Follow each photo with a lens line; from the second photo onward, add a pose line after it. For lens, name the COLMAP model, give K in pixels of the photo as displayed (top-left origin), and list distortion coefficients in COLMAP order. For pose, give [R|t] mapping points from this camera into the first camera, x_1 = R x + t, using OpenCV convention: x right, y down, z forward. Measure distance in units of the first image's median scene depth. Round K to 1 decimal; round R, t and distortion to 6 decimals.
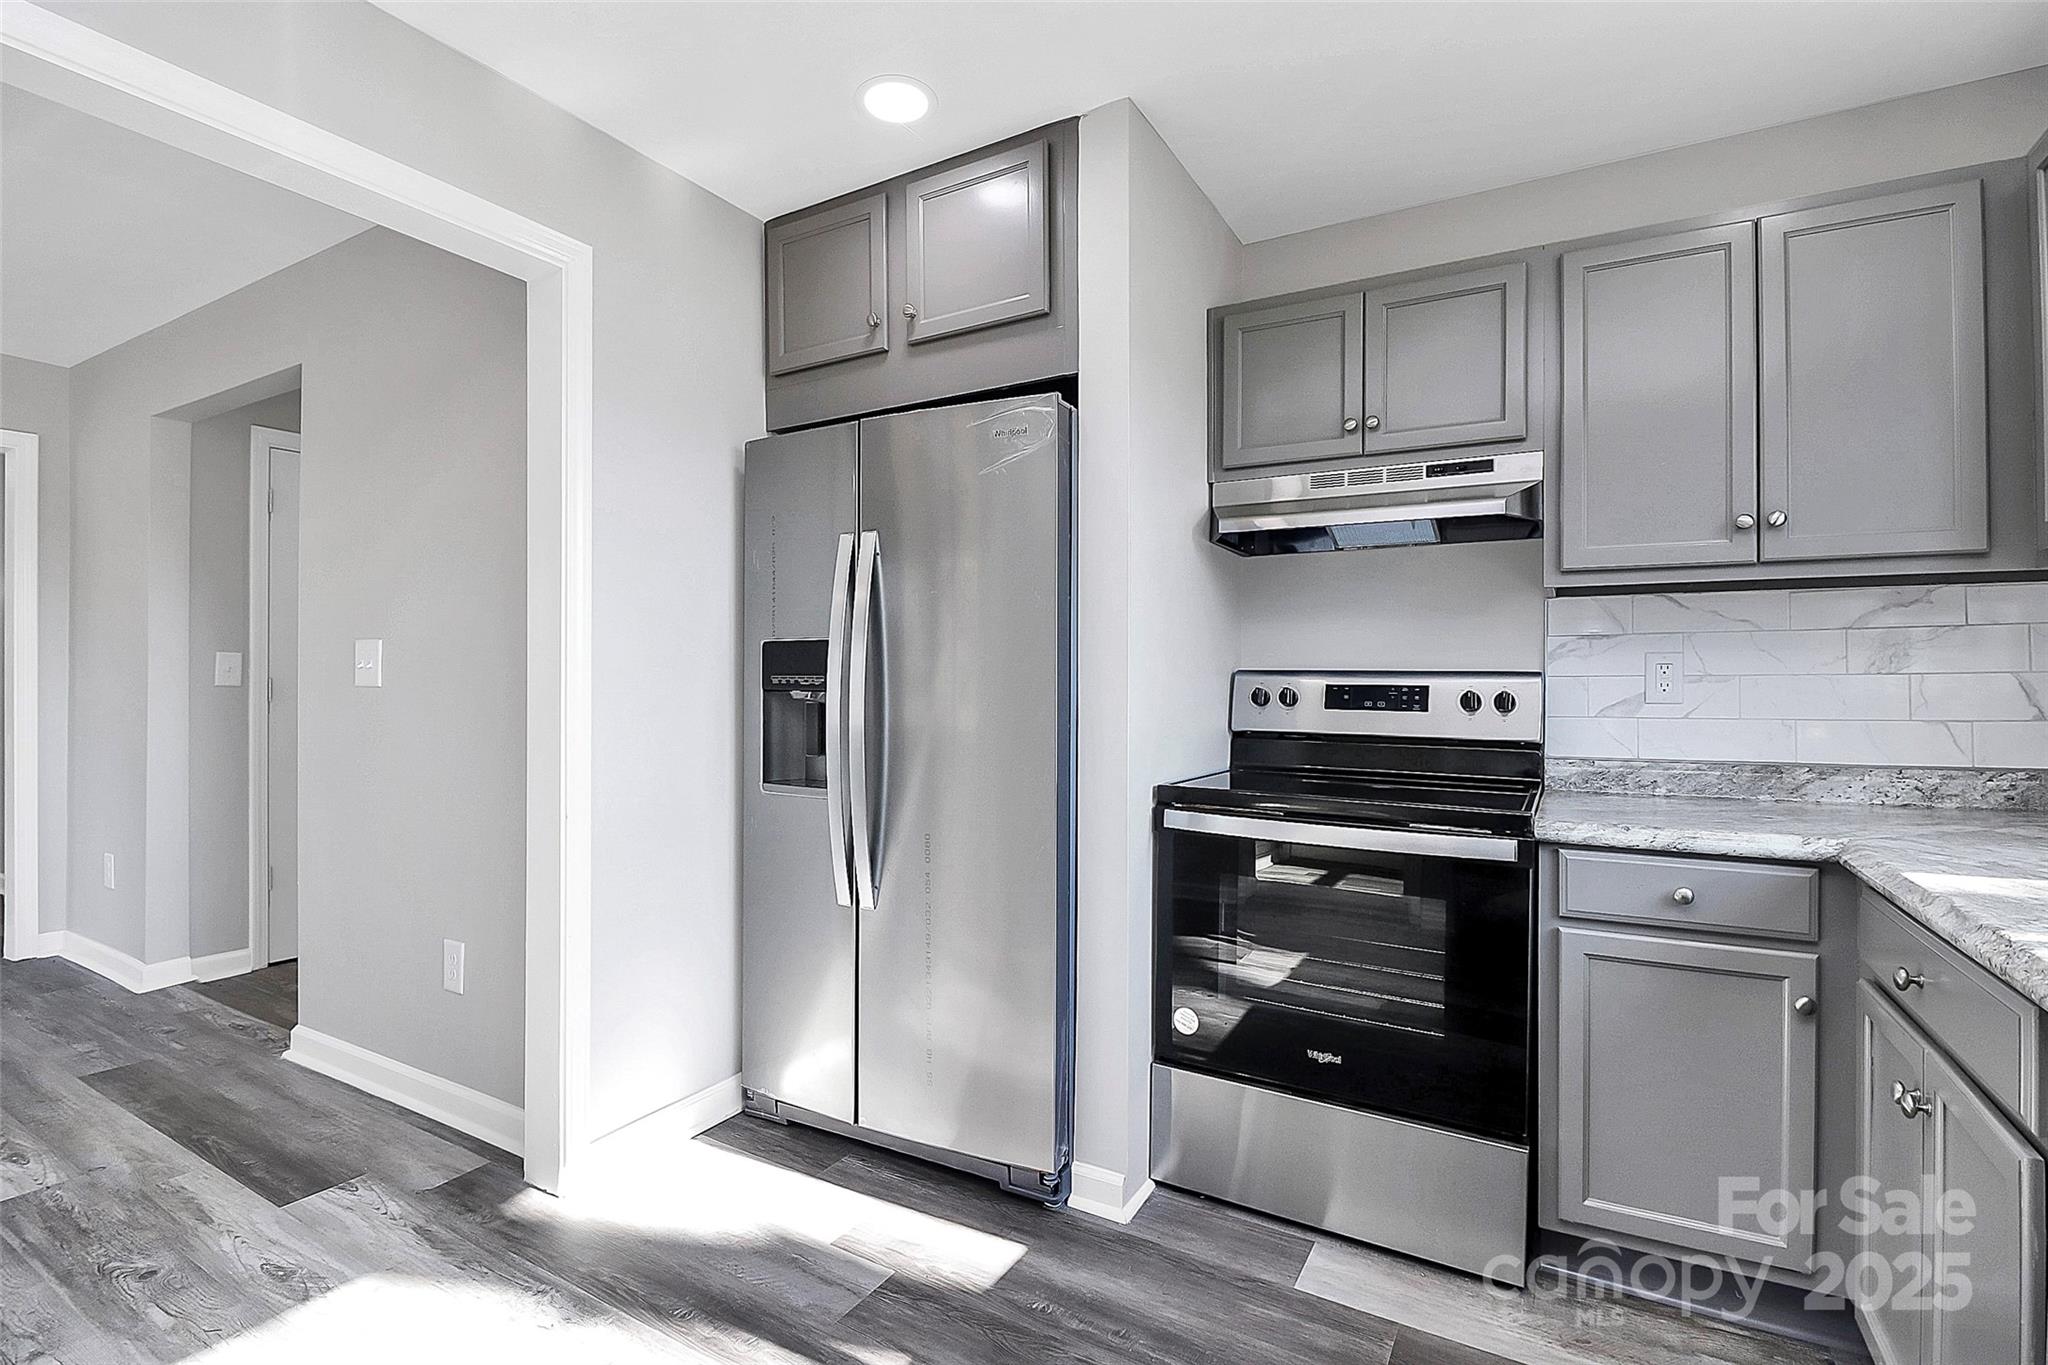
lens RADIAL K [[964.9, 0, 1024.0], [0, 964.9, 682.5], [0, 0, 1]] dist [0.011255, -0.021223]
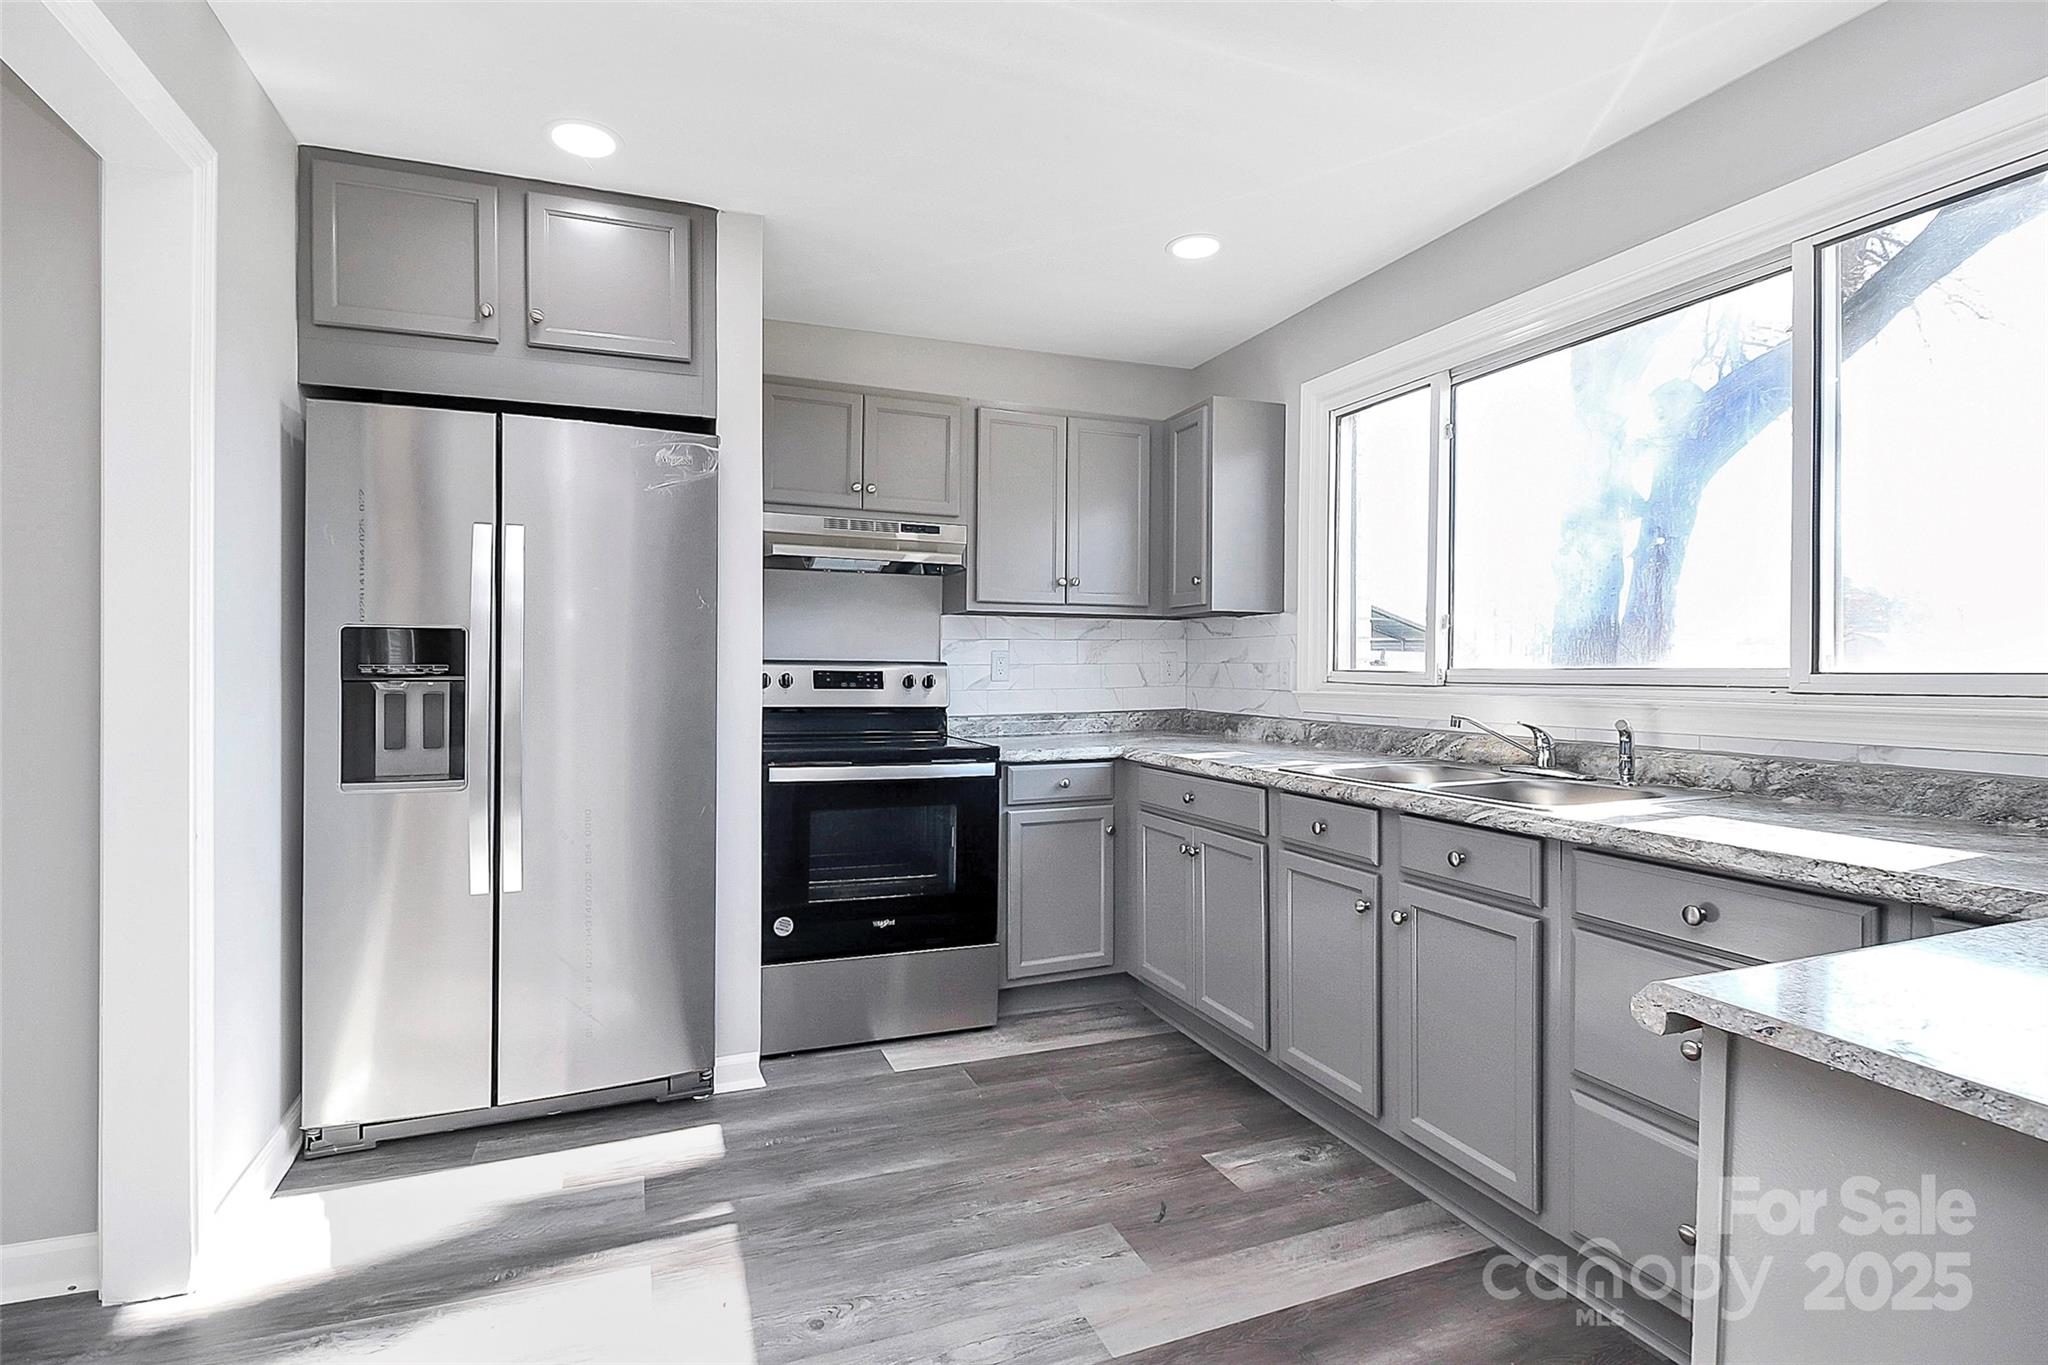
lens RADIAL K [[964.9, 0, 1024.0], [0, 964.9, 682.5], [0, 0, 1]] dist [0.011255, -0.021223]
pose [[0.609892, -0.015445, 0.792334, -0.684320], [0.000260, 0.999814, 0.019289, -0.008830], [-0.792484, -0.011558, 0.609783, -0.063836]]
